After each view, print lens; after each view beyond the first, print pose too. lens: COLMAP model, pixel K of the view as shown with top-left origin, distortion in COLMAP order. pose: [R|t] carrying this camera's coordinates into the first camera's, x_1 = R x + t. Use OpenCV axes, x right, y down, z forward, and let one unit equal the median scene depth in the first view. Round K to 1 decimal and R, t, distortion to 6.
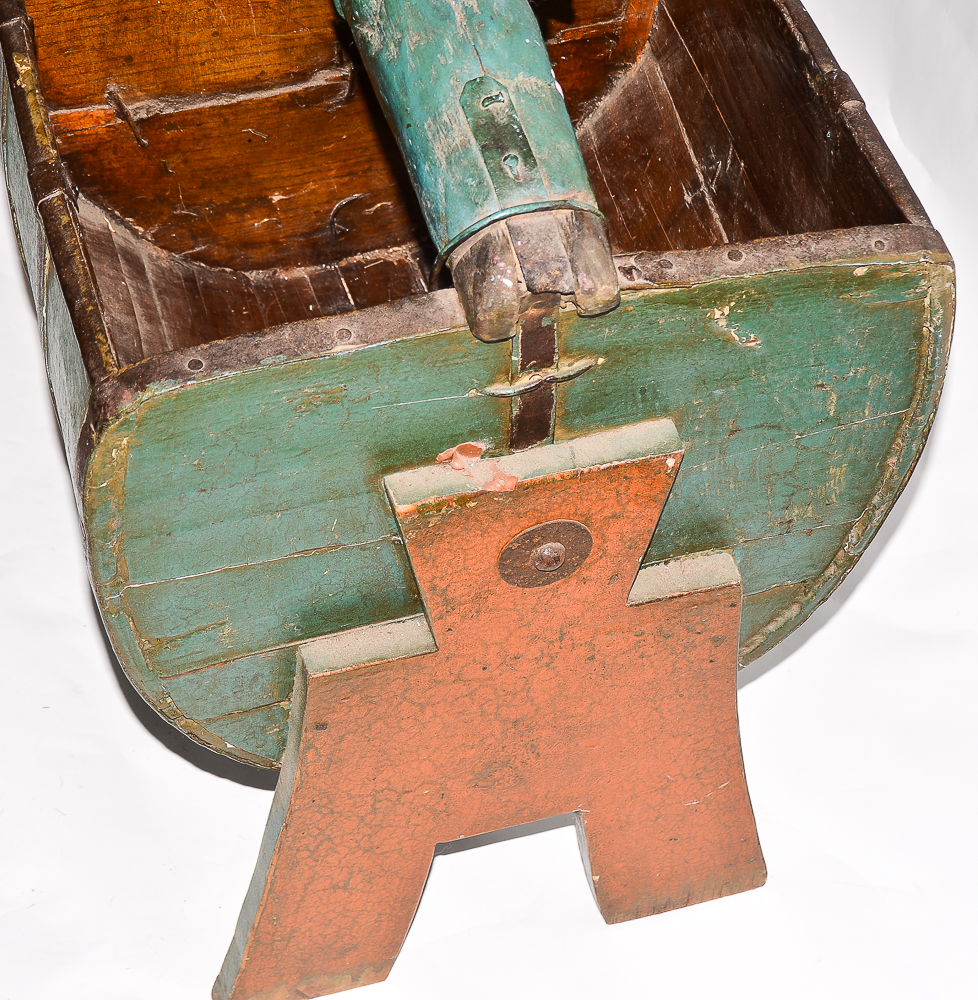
lens RADIAL K [[2798.6, 0, 510.9], [0, 2798.6, 500.1], [0, 0, 1]] dist [0.133549, 1.473219]
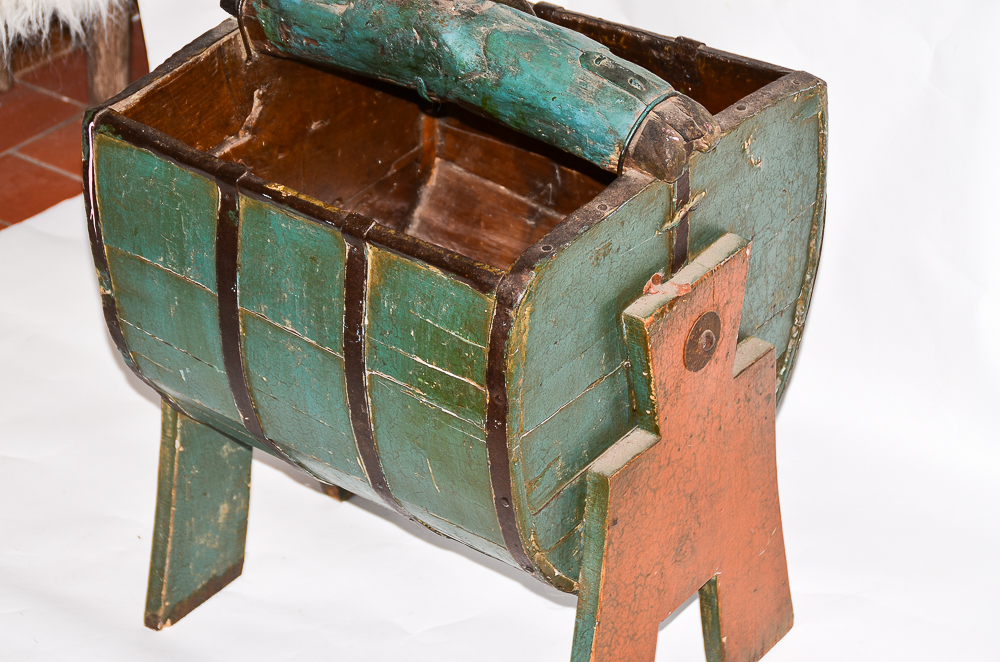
lens RADIAL K [[3039.3, 0, 500.0], [0, 3039.3, 331.0], [0, 0, 1]] dist [0.626046, 0.246506]
pose [[0.805005, -0.353881, 0.476168, -0.884553], [0.479249, 0.860991, -0.170339, 0.249228], [-0.349696, 0.365327, 0.862698, -0.426763]]
